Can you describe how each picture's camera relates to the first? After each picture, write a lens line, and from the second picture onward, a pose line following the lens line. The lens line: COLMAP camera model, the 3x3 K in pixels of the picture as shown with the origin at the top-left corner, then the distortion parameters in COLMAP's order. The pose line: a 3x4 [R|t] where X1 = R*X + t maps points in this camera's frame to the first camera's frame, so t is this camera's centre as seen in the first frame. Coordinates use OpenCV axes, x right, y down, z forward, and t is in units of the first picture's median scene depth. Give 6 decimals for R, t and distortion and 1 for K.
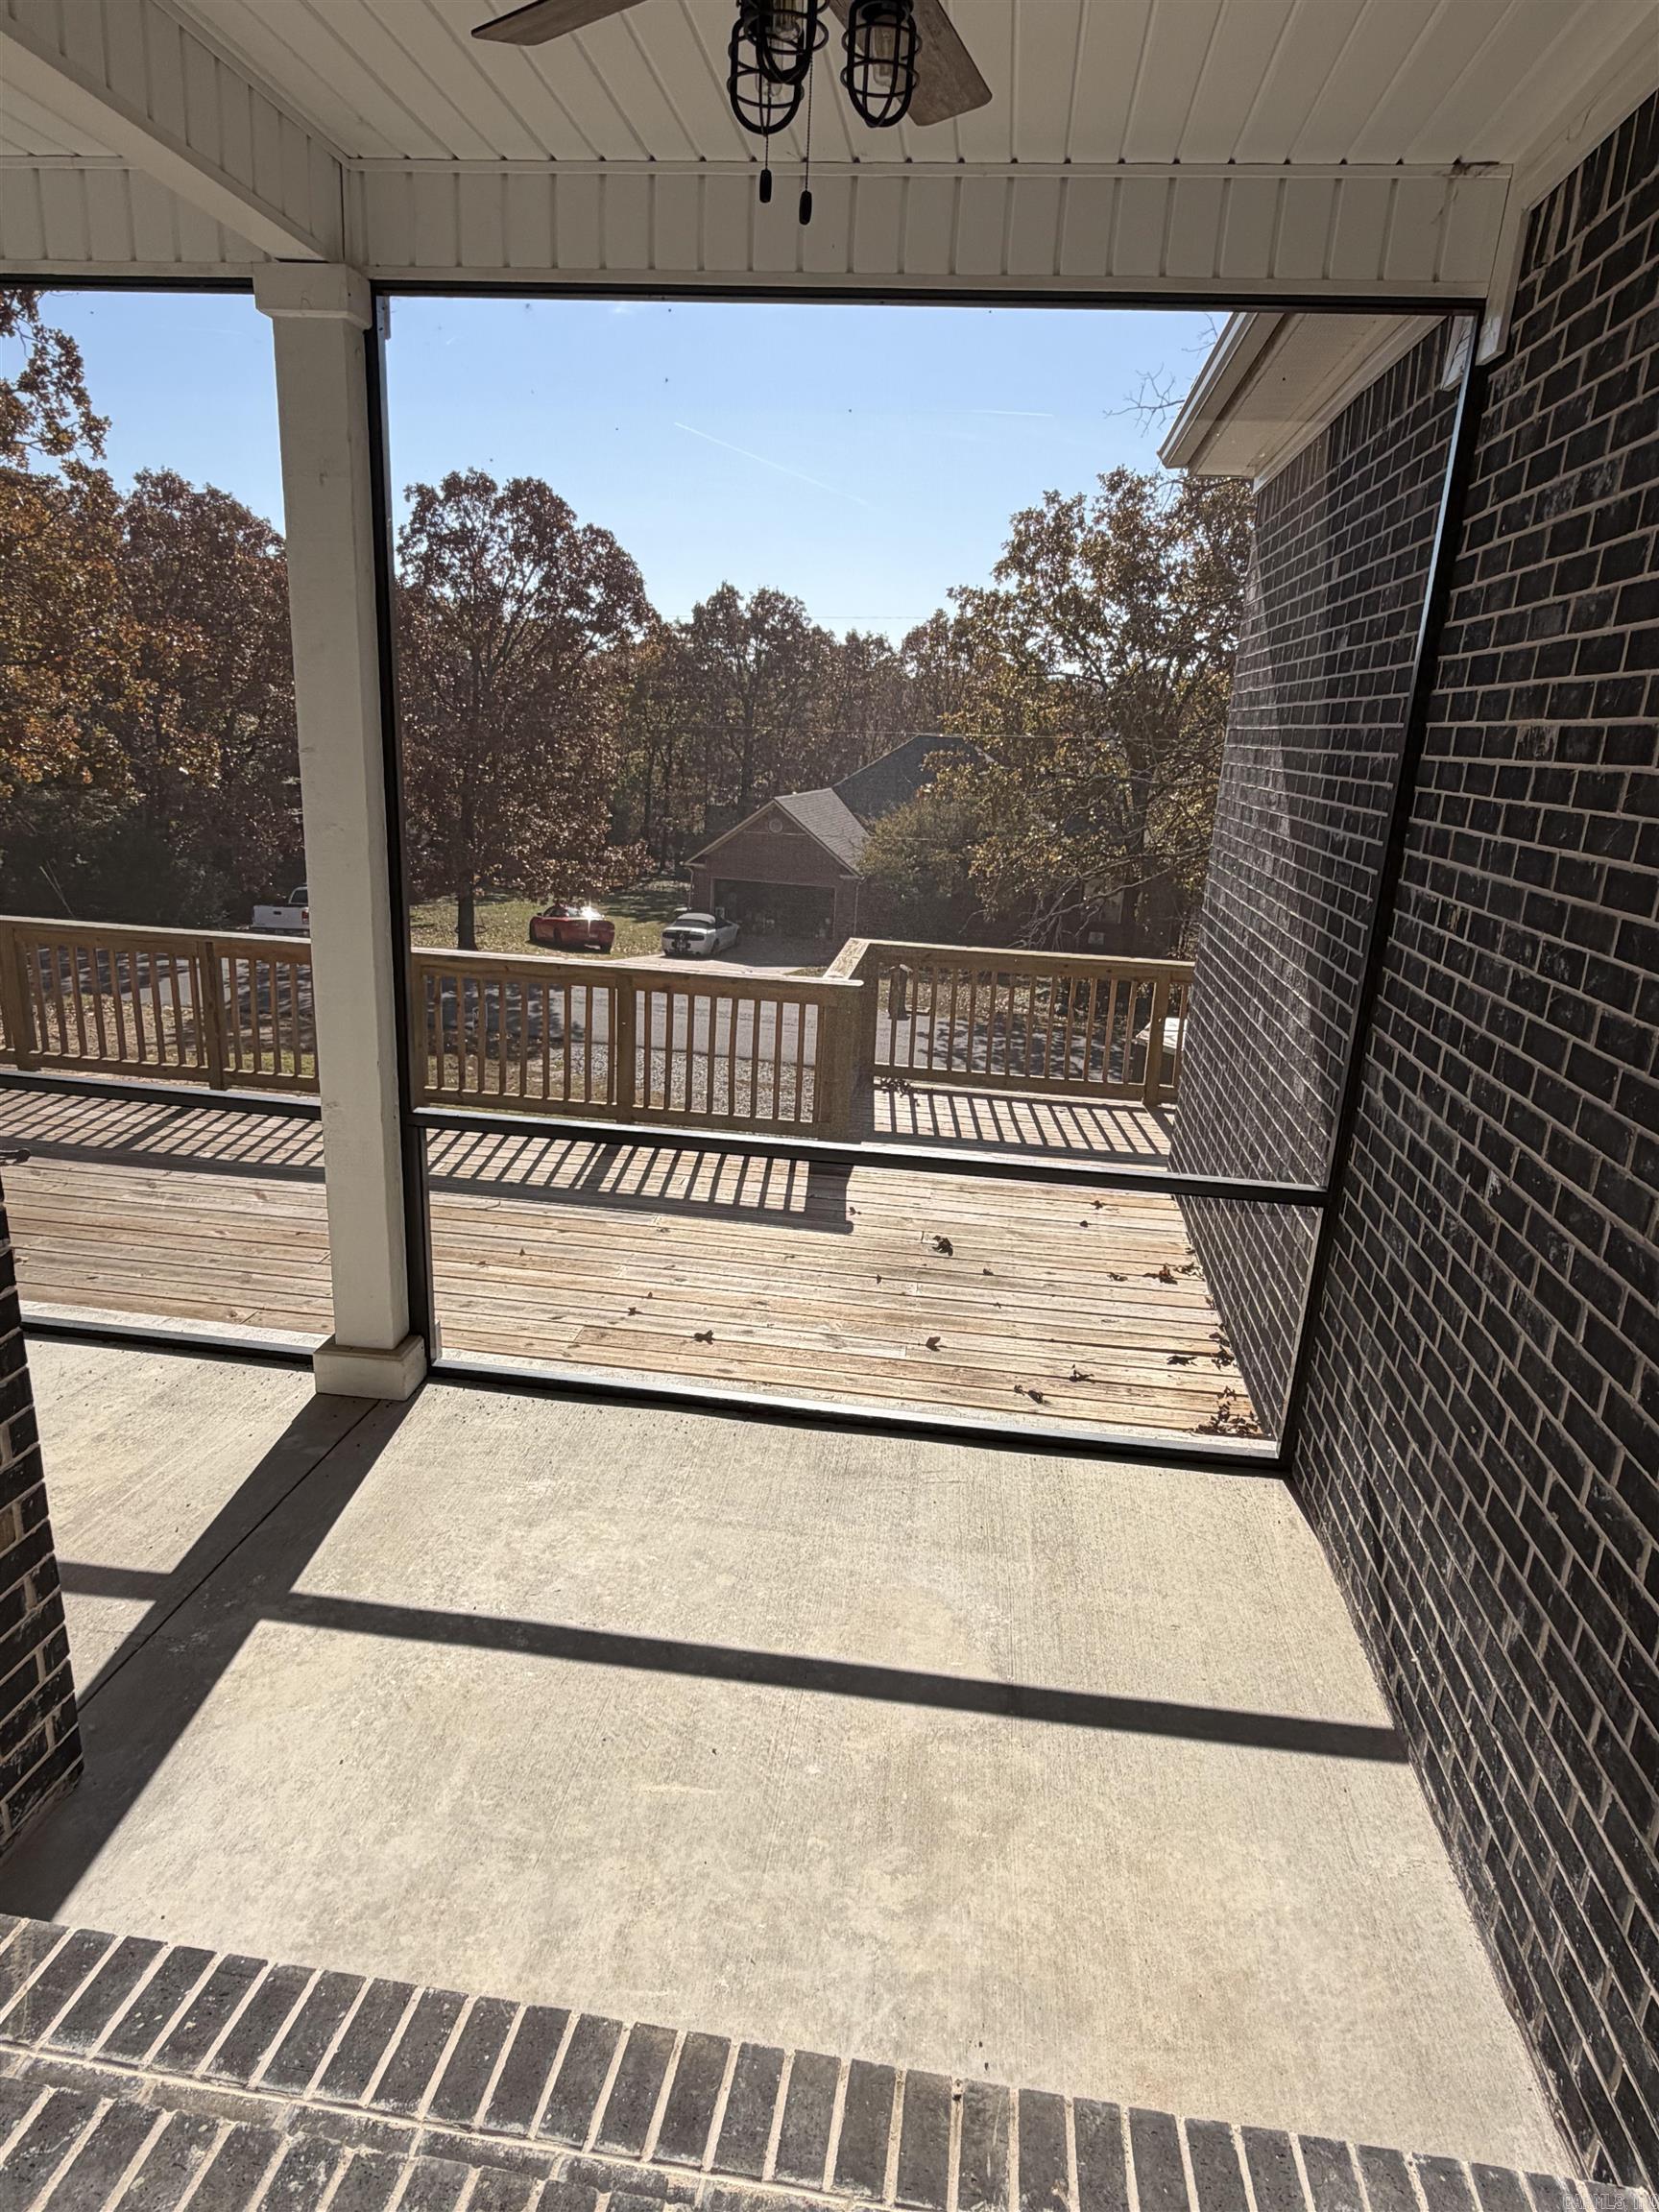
lens RADIAL K [[1282.1, 0, 817.1], [0, 1282.1, 1104.5], [0, 0, 1]] dist [-0.001613, 0.000910]
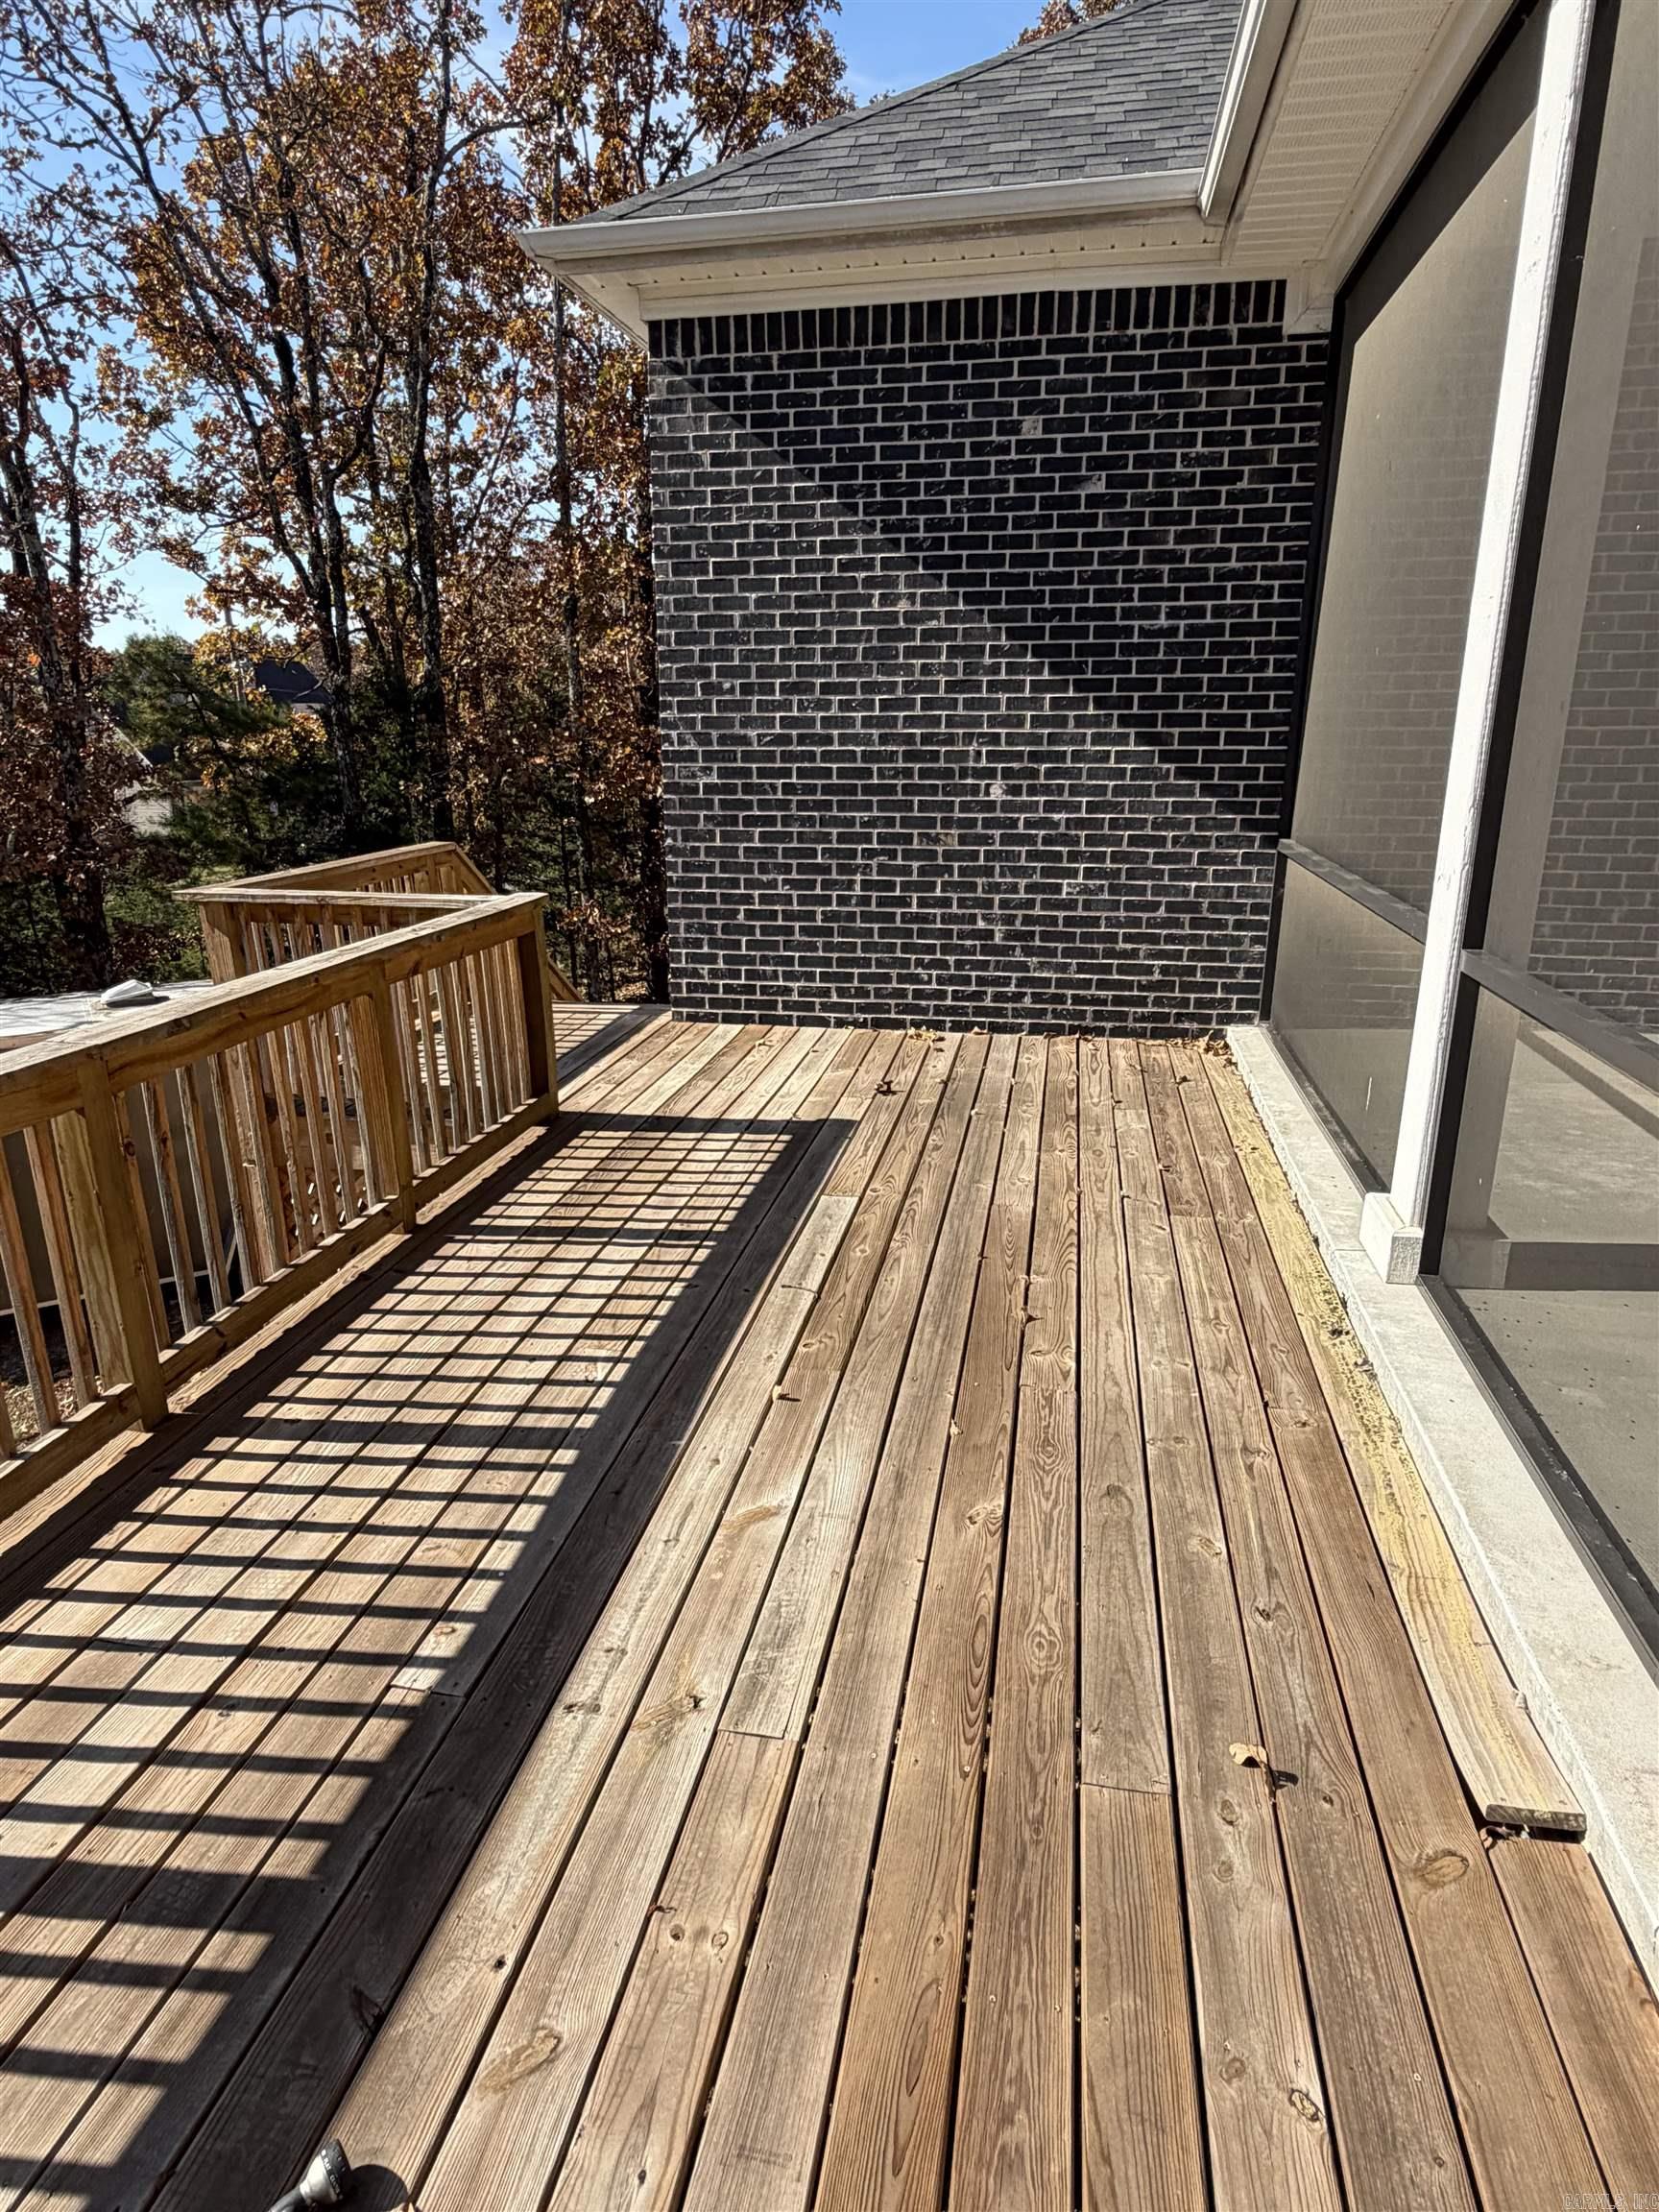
lens RADIAL K [[1282.1, 0, 826.6], [0, 1282.1, 1107.3], [0, 0, 1]] dist [-0.001613, 0.000910]
pose [[0.050894, -0.335567, 0.940640, -0.134227], [0.290622, 0.906077, 0.307513, -0.031081], [-0.955484, 0.257720, 0.143637, 0.146842]]
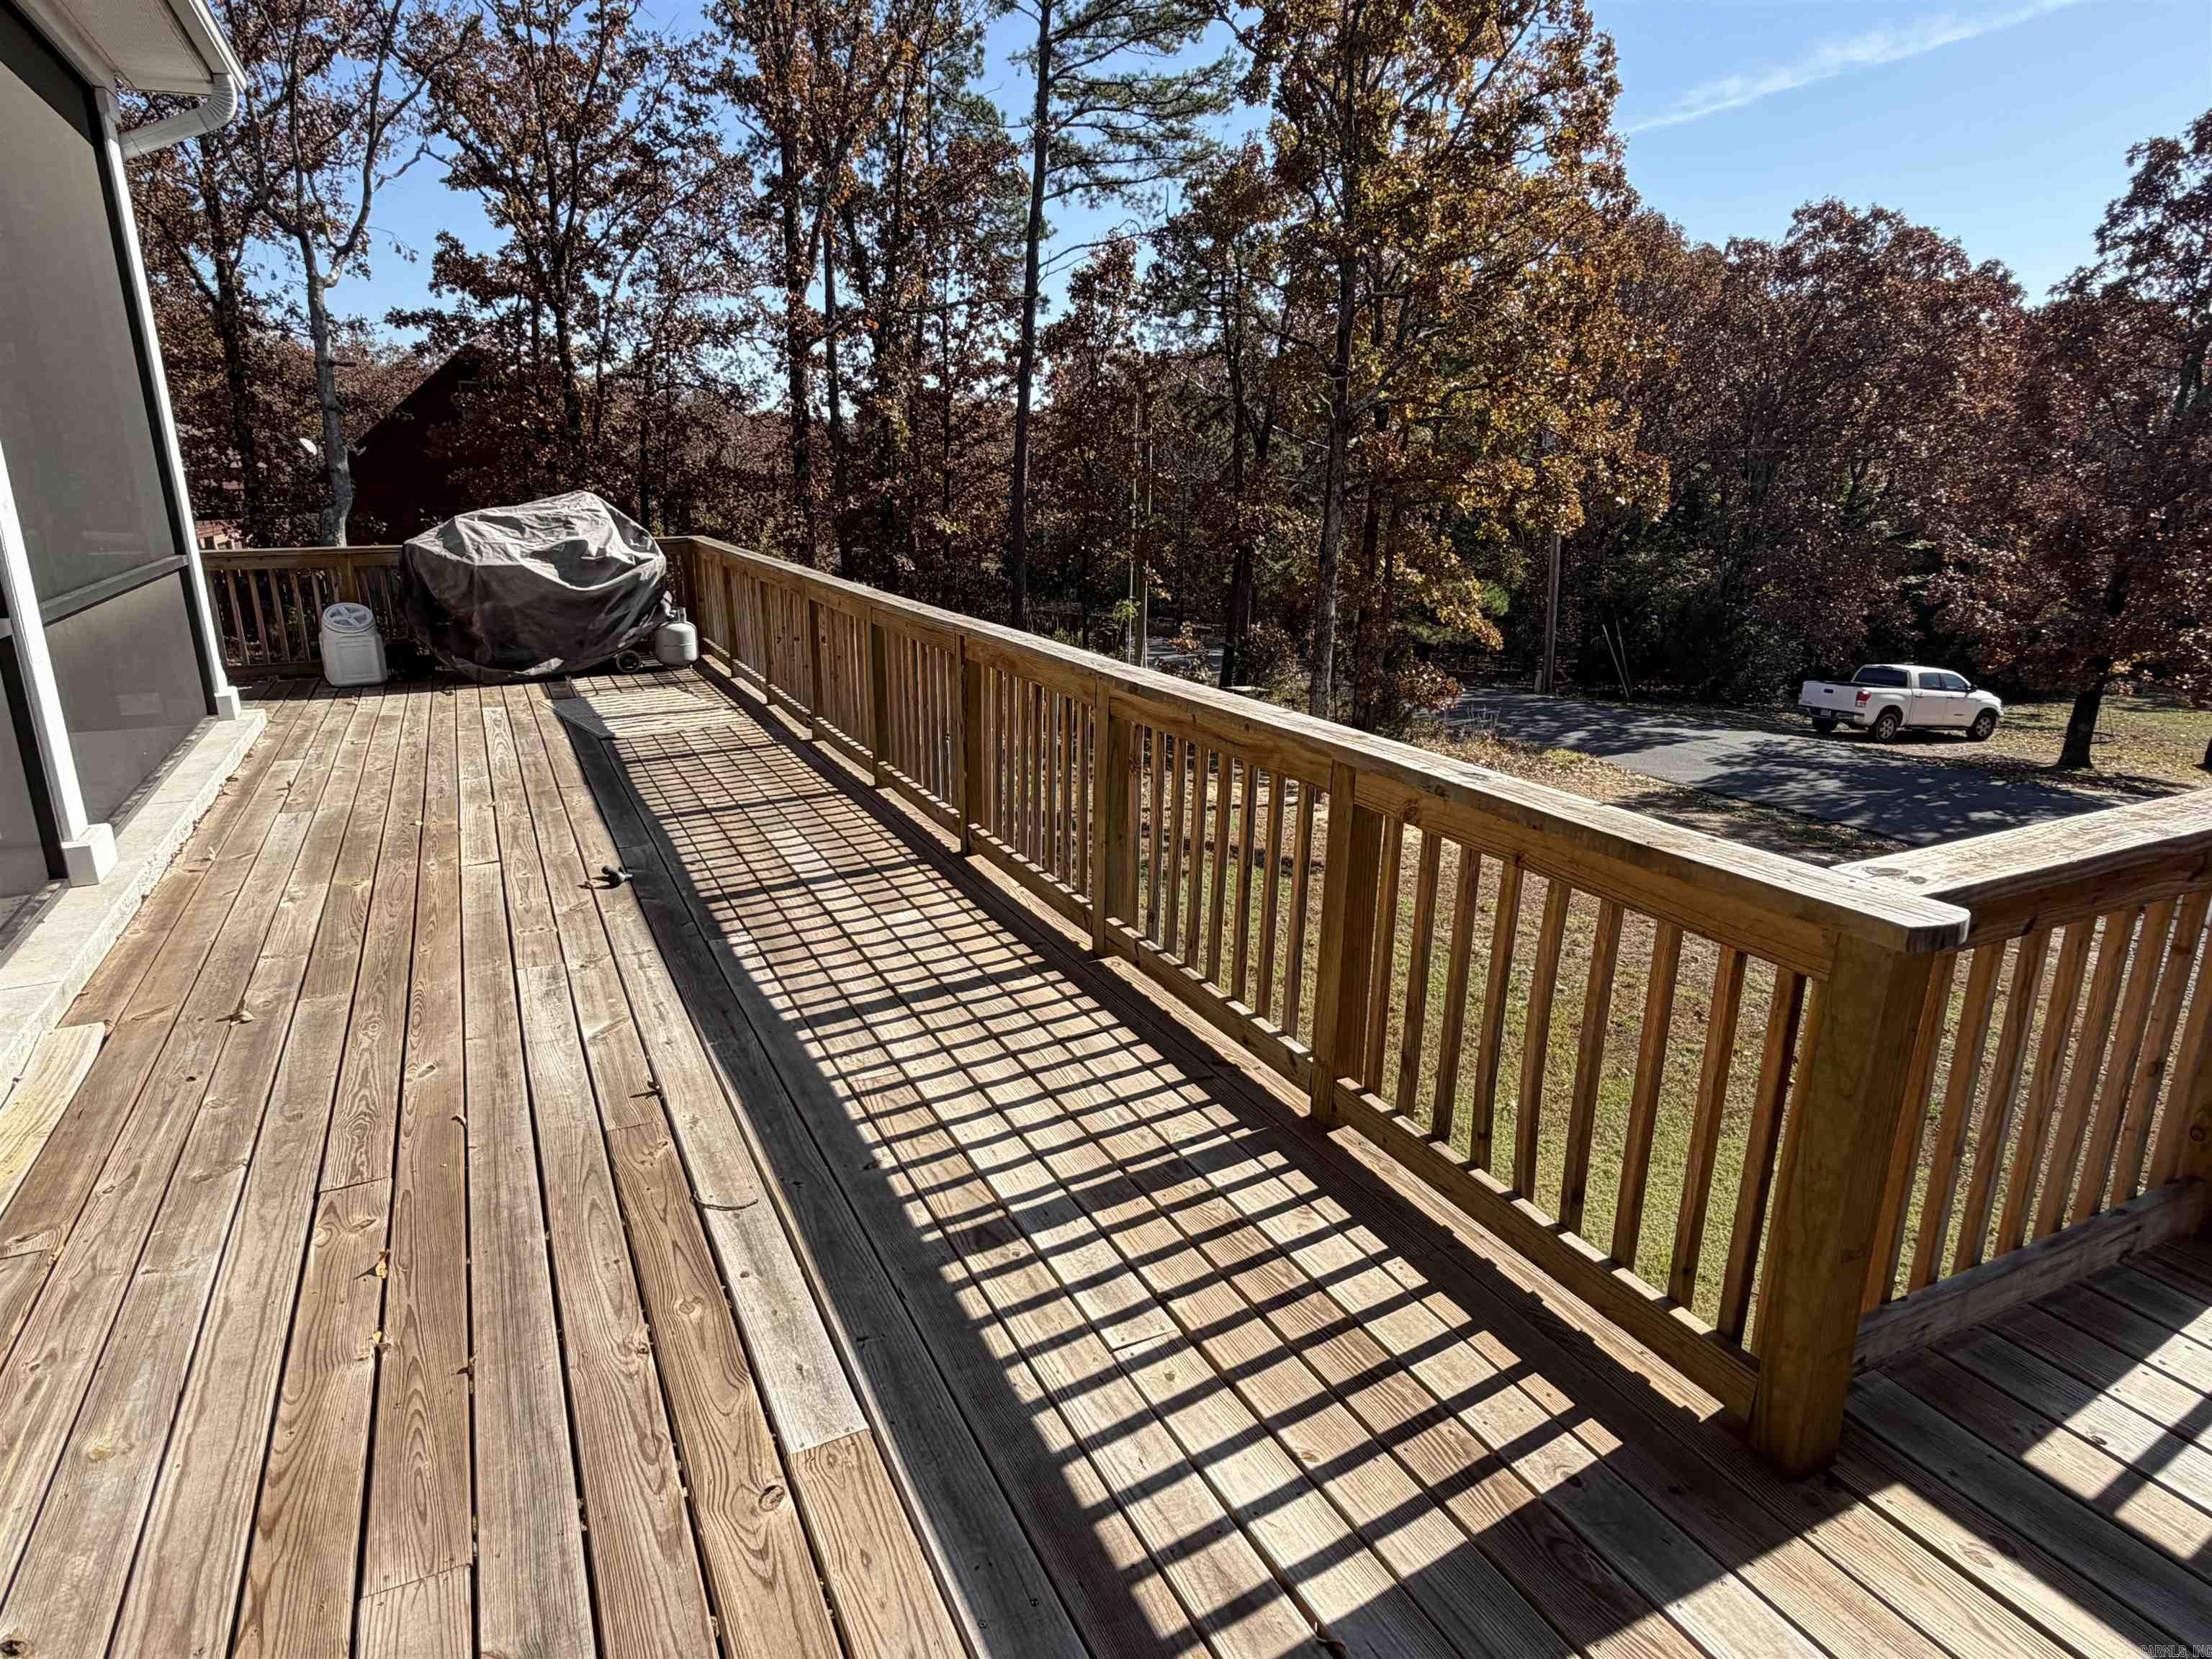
lens RADIAL K [[1282.1, 0, 1113.4], [0, 1282.1, 837.5], [0, 0, 1]] dist [-0.001613, 0.000910]
pose [[0.559096, 0.183375, -0.808570, 0.027588], [-0.210936, 0.974605, 0.075175, -0.018347], [0.801821, 0.128526, 0.583578, 0.138790]]
